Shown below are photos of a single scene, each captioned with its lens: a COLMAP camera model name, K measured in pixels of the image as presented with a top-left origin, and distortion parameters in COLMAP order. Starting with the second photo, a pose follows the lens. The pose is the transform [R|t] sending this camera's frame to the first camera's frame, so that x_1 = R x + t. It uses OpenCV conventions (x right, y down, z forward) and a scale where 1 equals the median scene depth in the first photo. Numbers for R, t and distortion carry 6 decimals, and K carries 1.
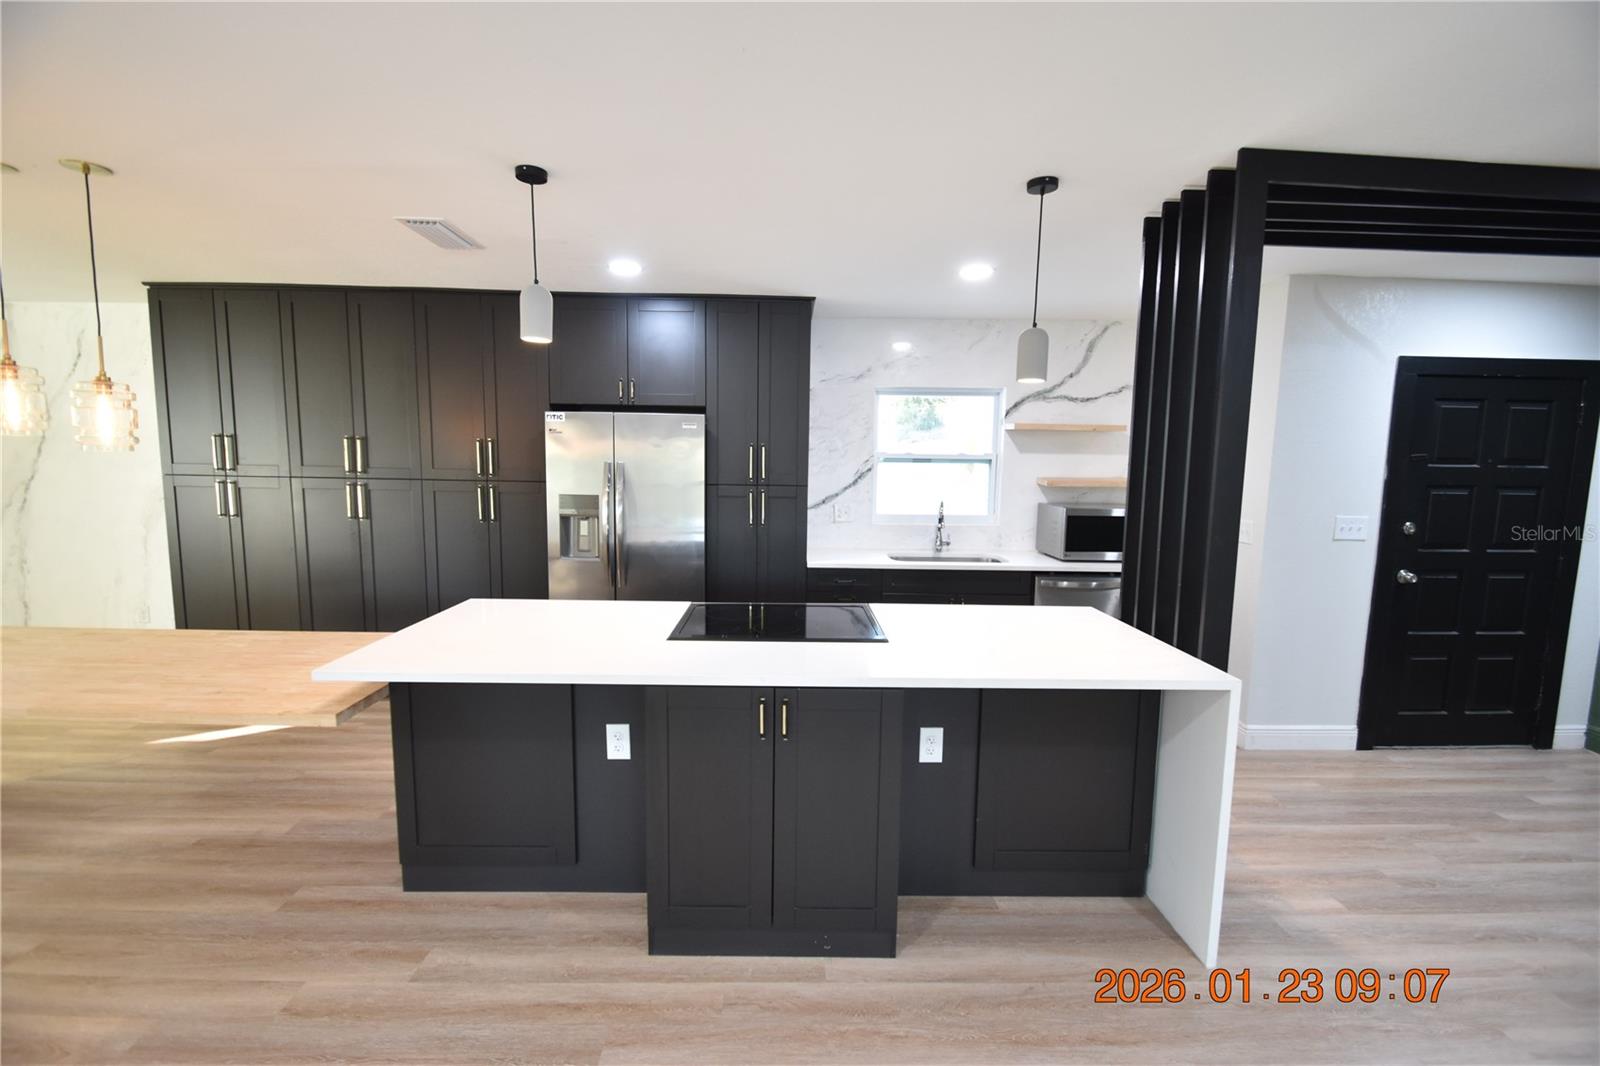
lens RADIAL K [[700.4, 0, 797.7], [0, 700.4, 541.1], [0, 0, 1]] dist [0.022321, -0.021171]
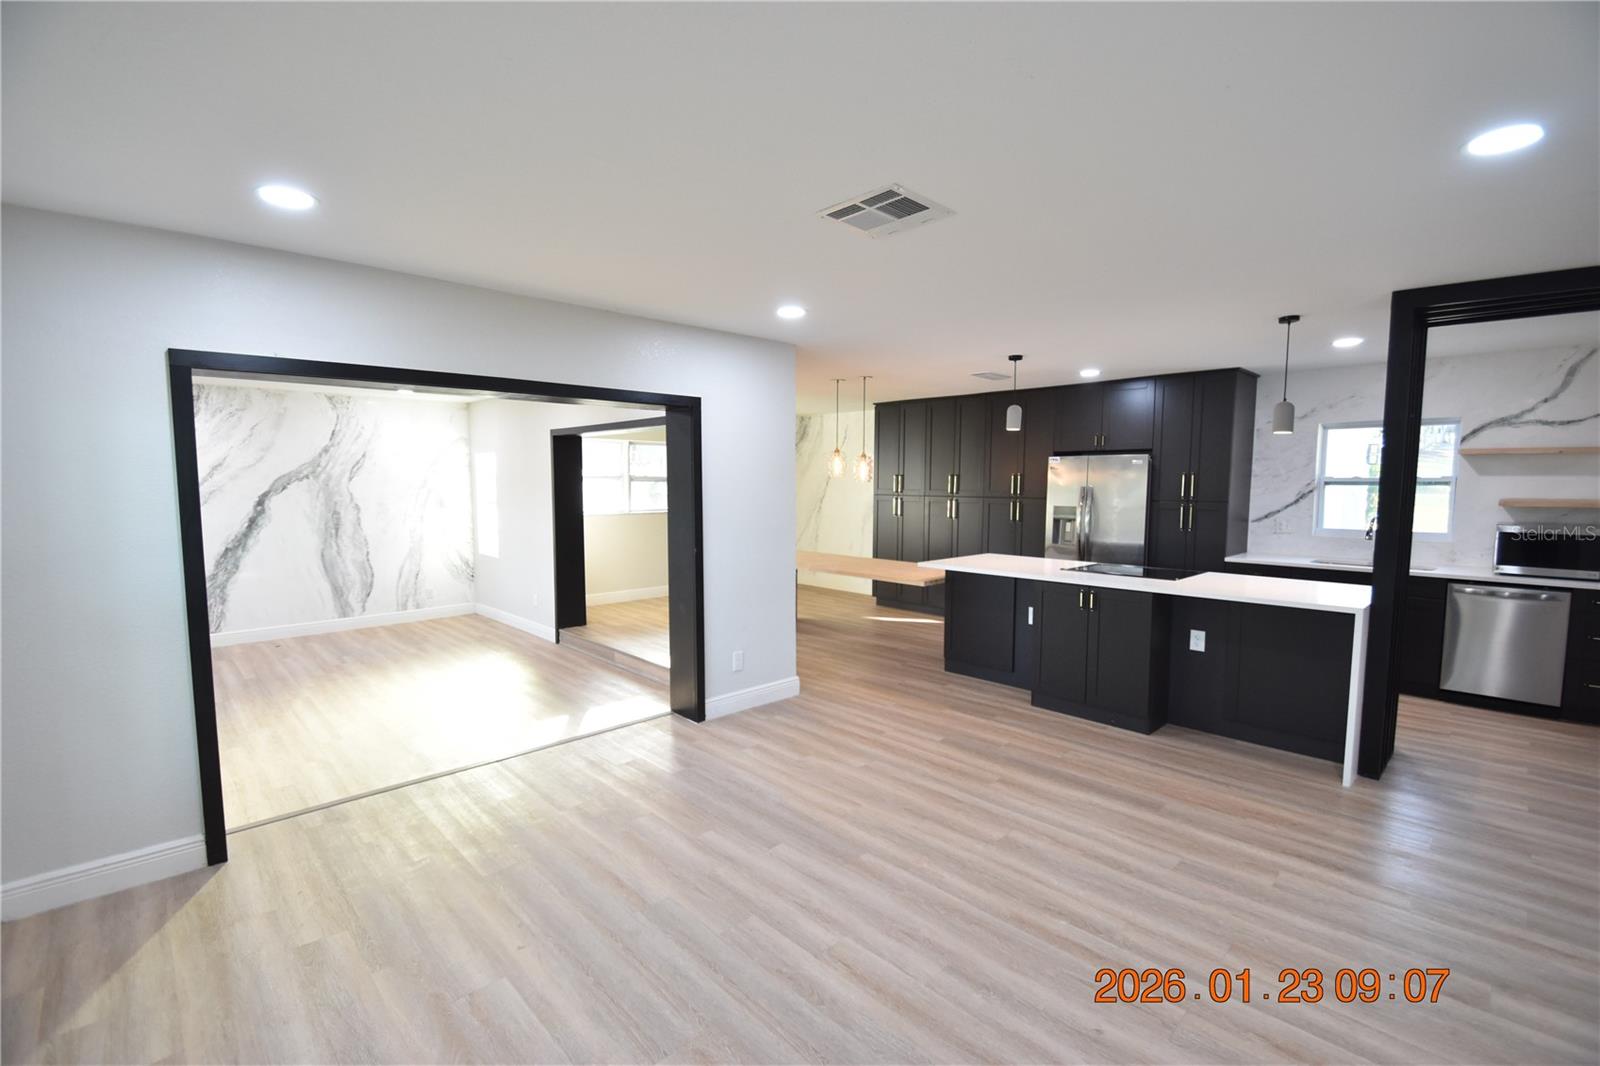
lens RADIAL K [[700.4, 0, 797.7], [0, 700.4, 541.1], [0, 0, 1]] dist [0.022321, -0.021171]
pose [[0.680340, 0.048228, -0.731308, 0.470000], [-0.081064, 0.996662, -0.009687, 0.082126], [0.728400, 0.065873, 0.681978, -0.574168]]
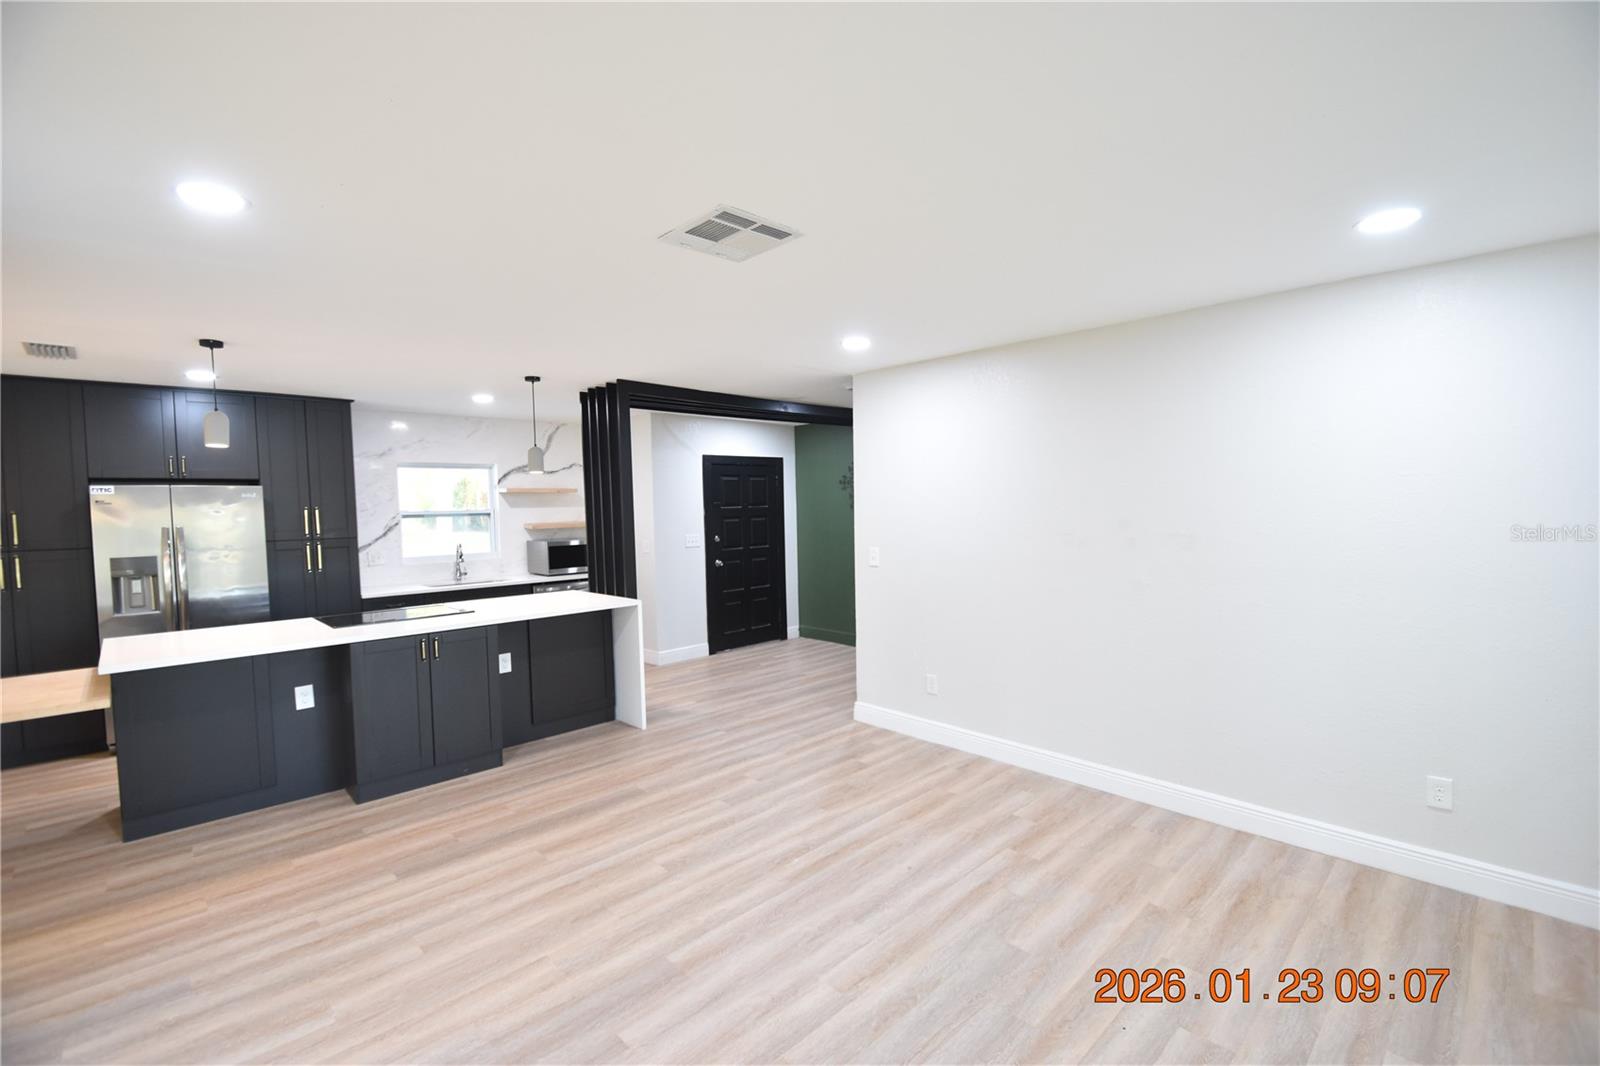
lens RADIAL K [[700.4, 0, 797.7], [0, 700.4, 541.1], [0, 0, 1]] dist [0.022321, -0.021171]
pose [[0.729324, -0.064938, 0.681079, -0.298431], [0.114404, 0.993045, -0.027825, 0.063149], [-0.674535, 0.098212, 0.731681, -0.564116]]
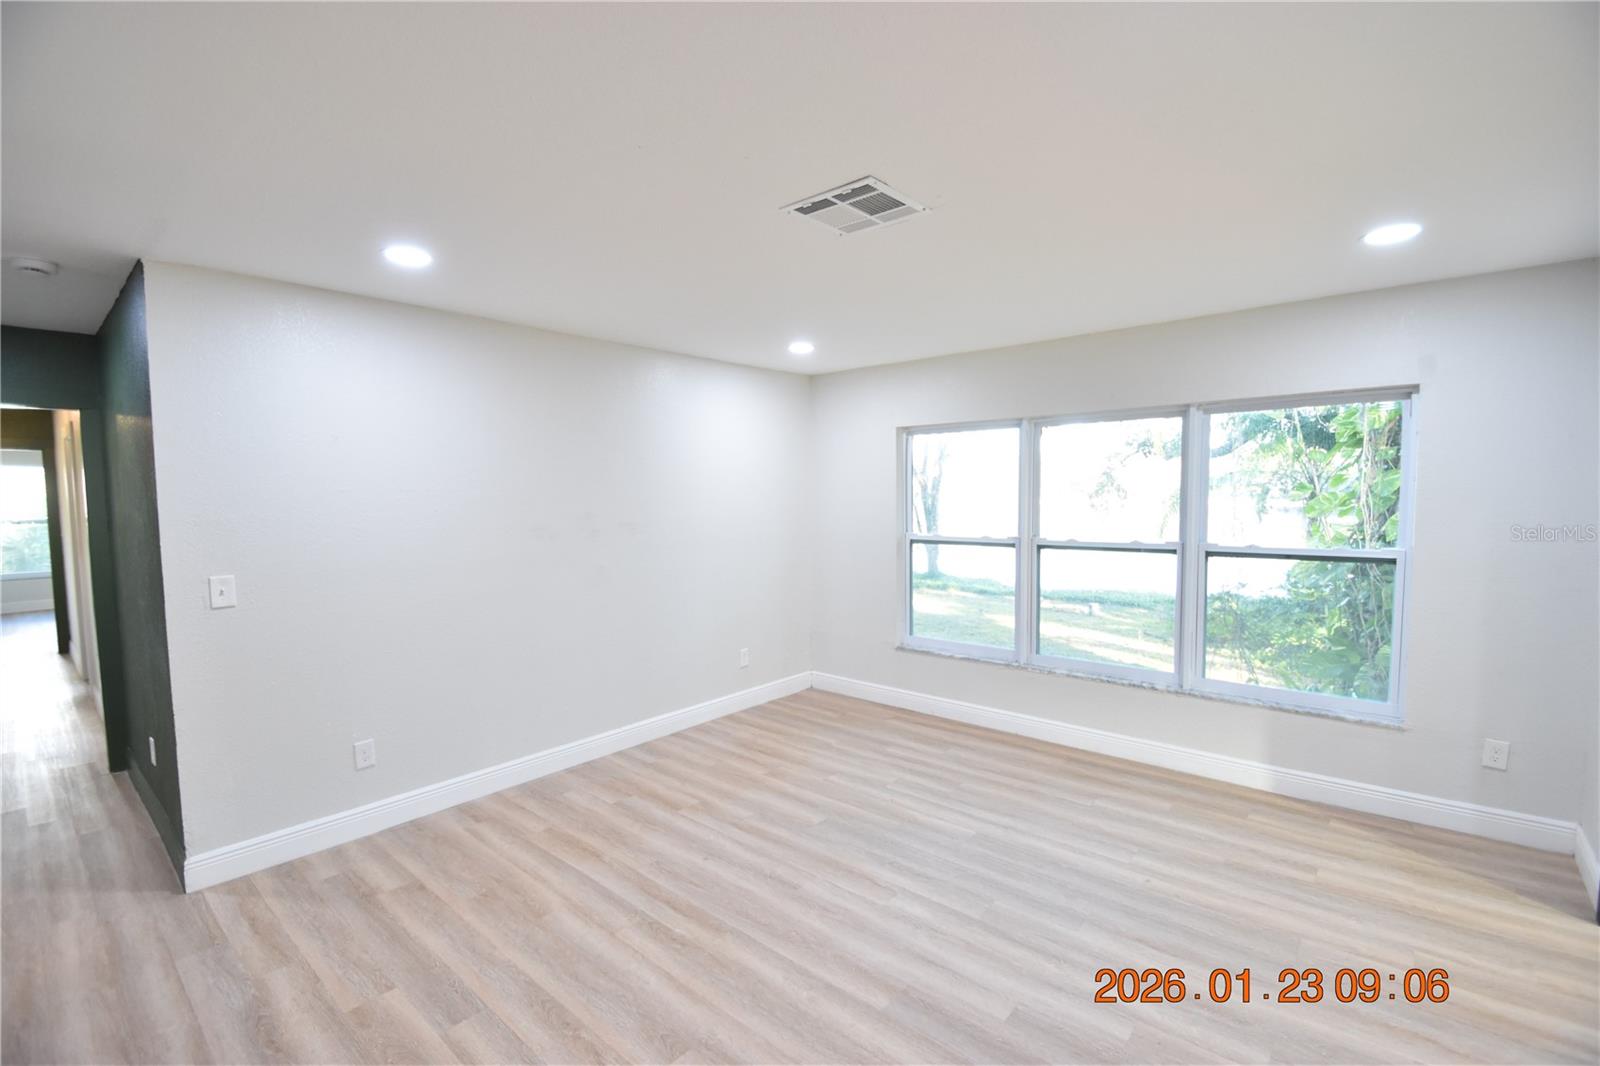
lens RADIAL K [[700.4, 0, 797.7], [0, 700.4, 541.1], [0, 0, 1]] dist [0.022321, -0.021171]
pose [[-0.747039, -0.053765, 0.662602, -0.273912], [0.081626, 0.981764, 0.171690, -0.049231], [-0.659750, 0.182344, -0.729027, 0.348499]]
